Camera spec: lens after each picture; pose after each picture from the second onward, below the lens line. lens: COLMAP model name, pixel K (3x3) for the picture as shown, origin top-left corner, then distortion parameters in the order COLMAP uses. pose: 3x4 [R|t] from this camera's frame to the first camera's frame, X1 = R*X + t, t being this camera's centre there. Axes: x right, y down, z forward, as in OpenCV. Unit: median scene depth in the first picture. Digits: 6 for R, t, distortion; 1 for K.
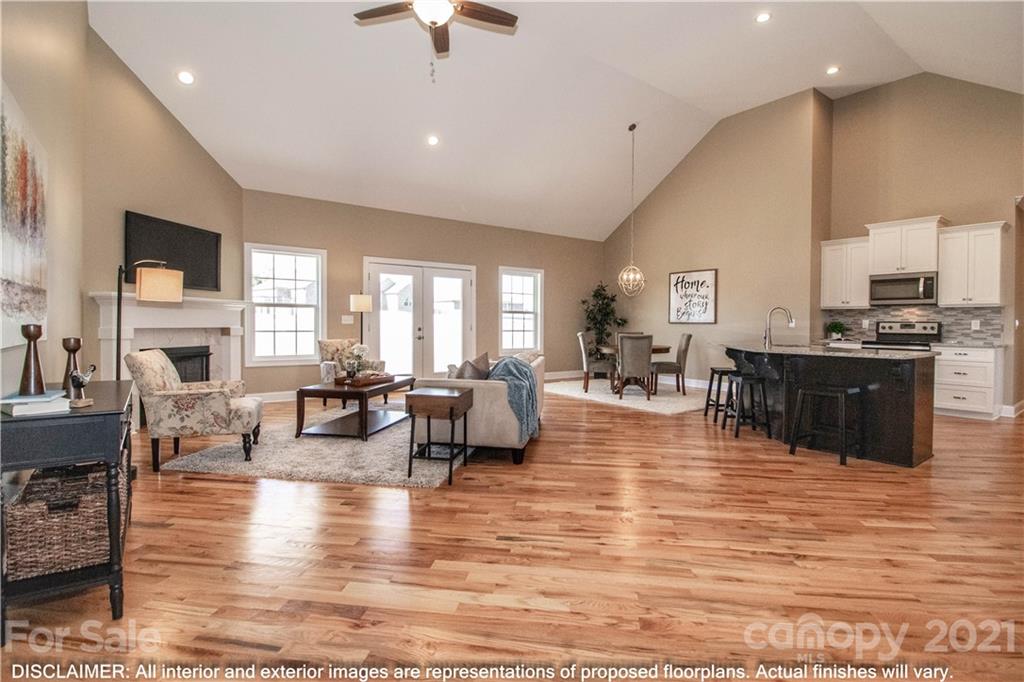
lens RADIAL K [[491.4, 0, 522.6], [0, 491.4, 330.9], [0, 0, 1]] dist [0.002148, -0.014877]
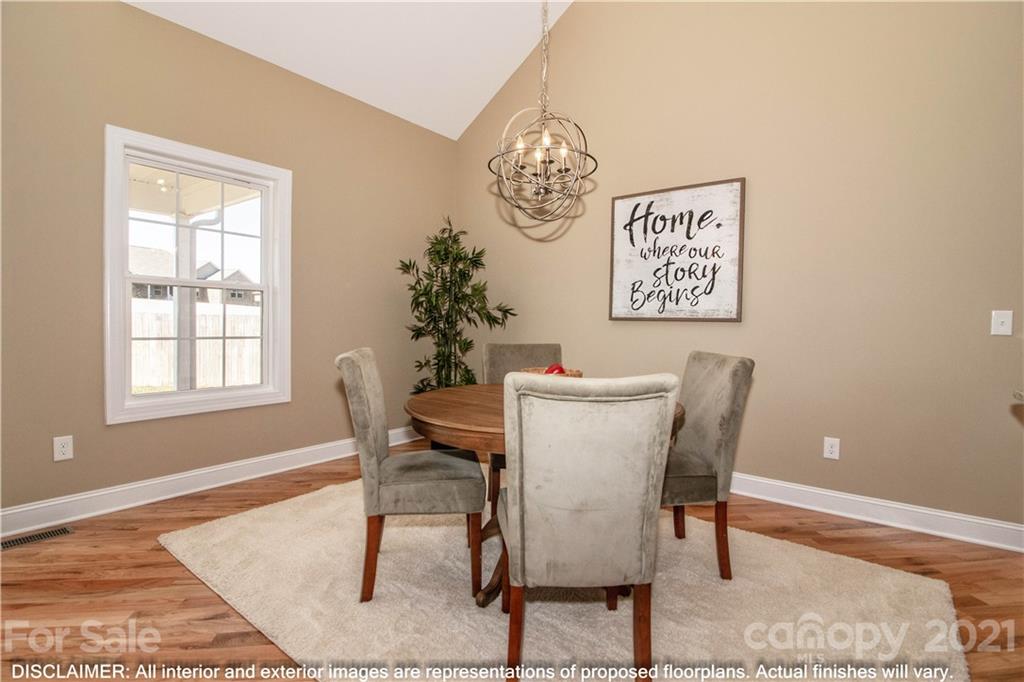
lens RADIAL K [[491.4, 0, 522.6], [0, 491.4, 330.9], [0, 0, 1]] dist [0.002148, -0.014877]
pose [[0.964164, 0.002797, 0.265291, 0.179900], [-0.004300, 0.999978, 0.005084, -0.012540], [-0.265271, -0.006043, 0.964155, 0.946388]]
